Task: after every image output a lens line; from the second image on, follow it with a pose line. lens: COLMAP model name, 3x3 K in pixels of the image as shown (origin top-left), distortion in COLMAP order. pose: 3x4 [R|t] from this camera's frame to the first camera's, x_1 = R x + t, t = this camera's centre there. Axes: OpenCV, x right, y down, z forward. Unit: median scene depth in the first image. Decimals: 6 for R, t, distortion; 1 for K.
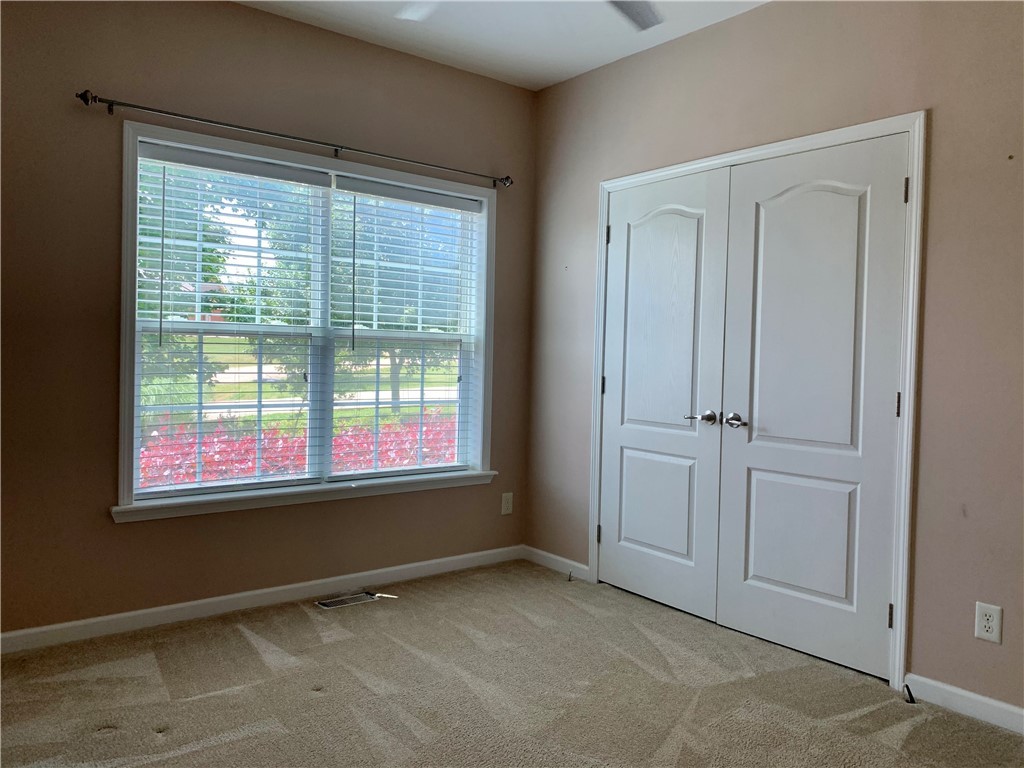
lens RADIAL K [[803.4, 0, 512.0], [0, 803.4, 384.0], [0, 0, 1]] dist [0.068653, -0.004763]
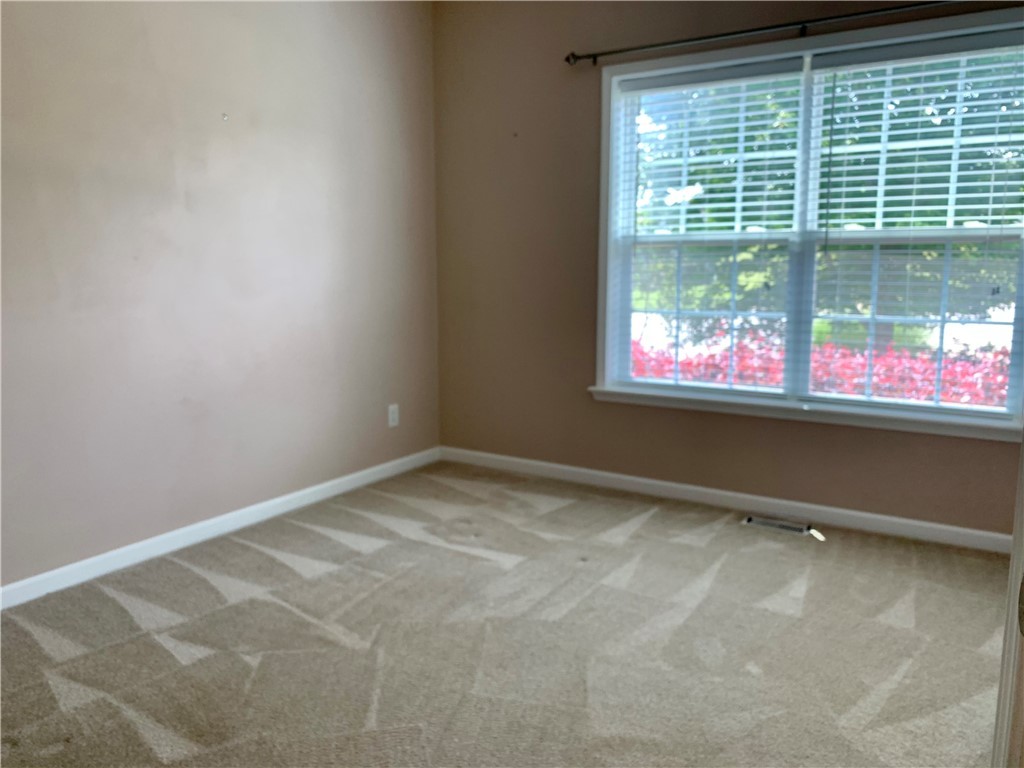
lens RADIAL K [[803.4, 0, 512.0], [0, 803.4, 384.0], [0, 0, 1]] dist [0.068653, -0.004763]
pose [[0.347171, 0.119658, -0.930137, 0.599906], [-0.030228, 0.992739, 0.116429, 0.004673], [0.937315, -0.012304, 0.348267, 0.423238]]
